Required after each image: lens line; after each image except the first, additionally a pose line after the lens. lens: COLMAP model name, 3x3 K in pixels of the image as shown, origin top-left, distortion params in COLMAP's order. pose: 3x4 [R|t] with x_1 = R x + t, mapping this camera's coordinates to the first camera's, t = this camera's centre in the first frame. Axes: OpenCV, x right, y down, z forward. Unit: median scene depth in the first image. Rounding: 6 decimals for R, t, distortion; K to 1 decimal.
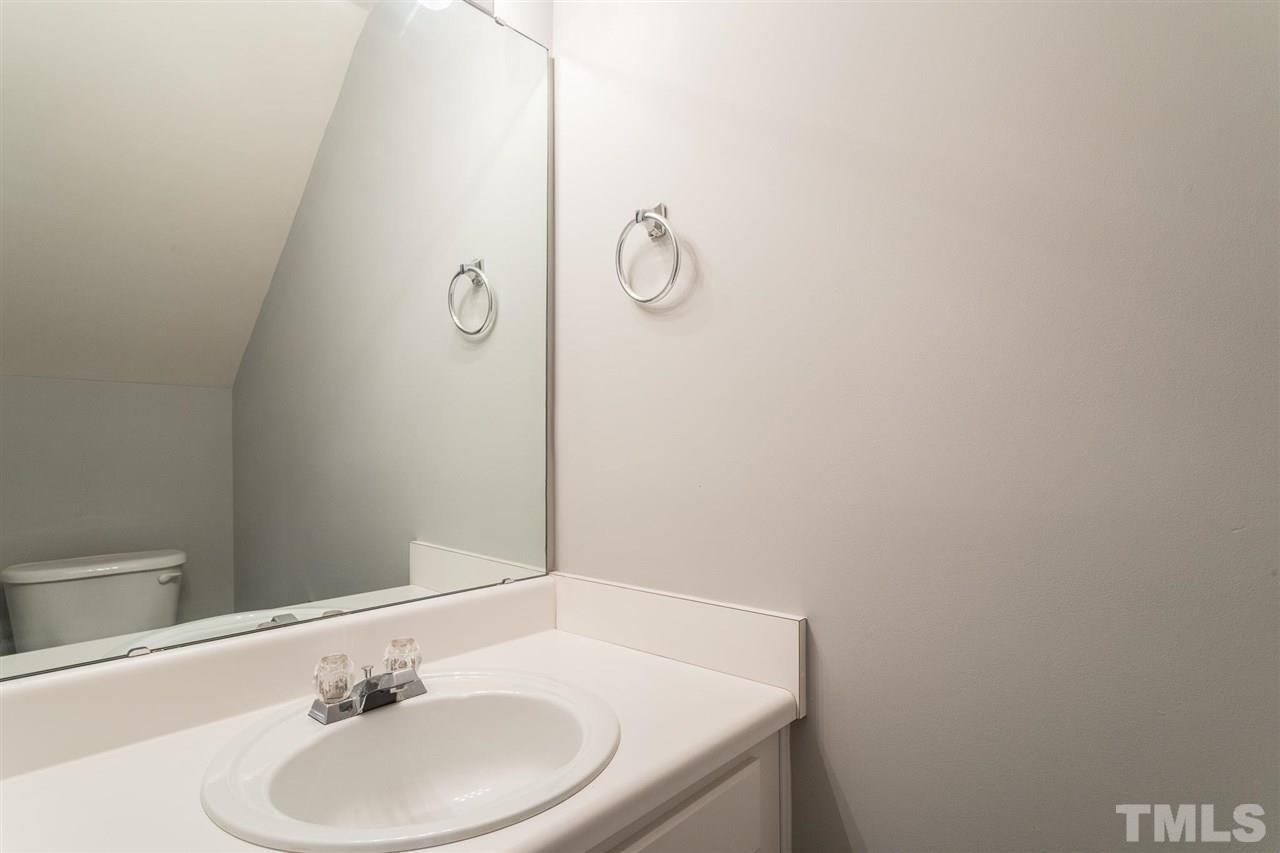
lens RADIAL K [[638.7, 0, 640.0], [0, 638.7, 426.5], [0, 0, 1]] dist [0.100162, 0.000268]
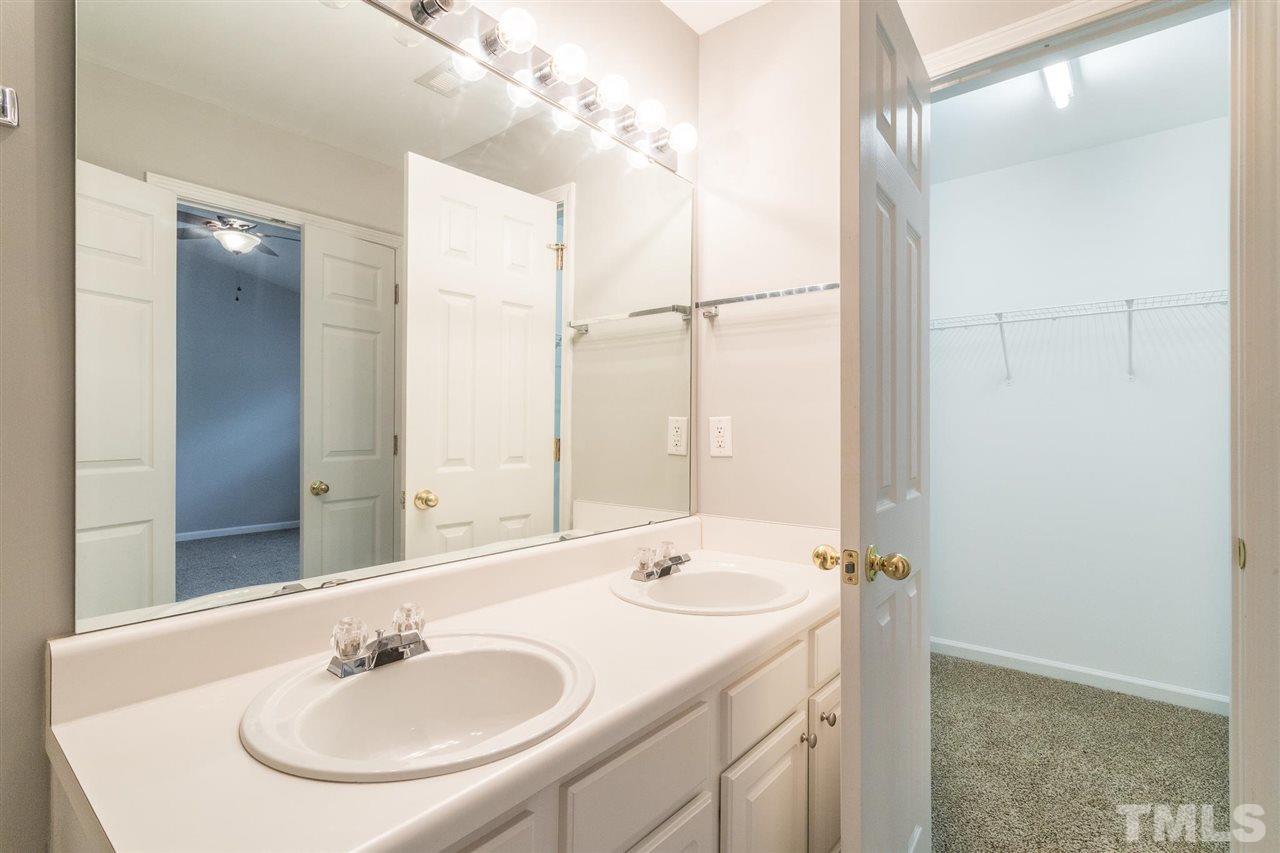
lens RADIAL K [[607.5, 0, 634.8], [0, 607.5, 424.2], [0, 0, 1]] dist [0.001705, 0.000293]
pose [[0.993108, 0.008183, 0.116916, -0.097666], [-0.009007, 0.999938, 0.006520, -0.001147], [-0.116856, -0.007528, 0.993120, -0.096836]]
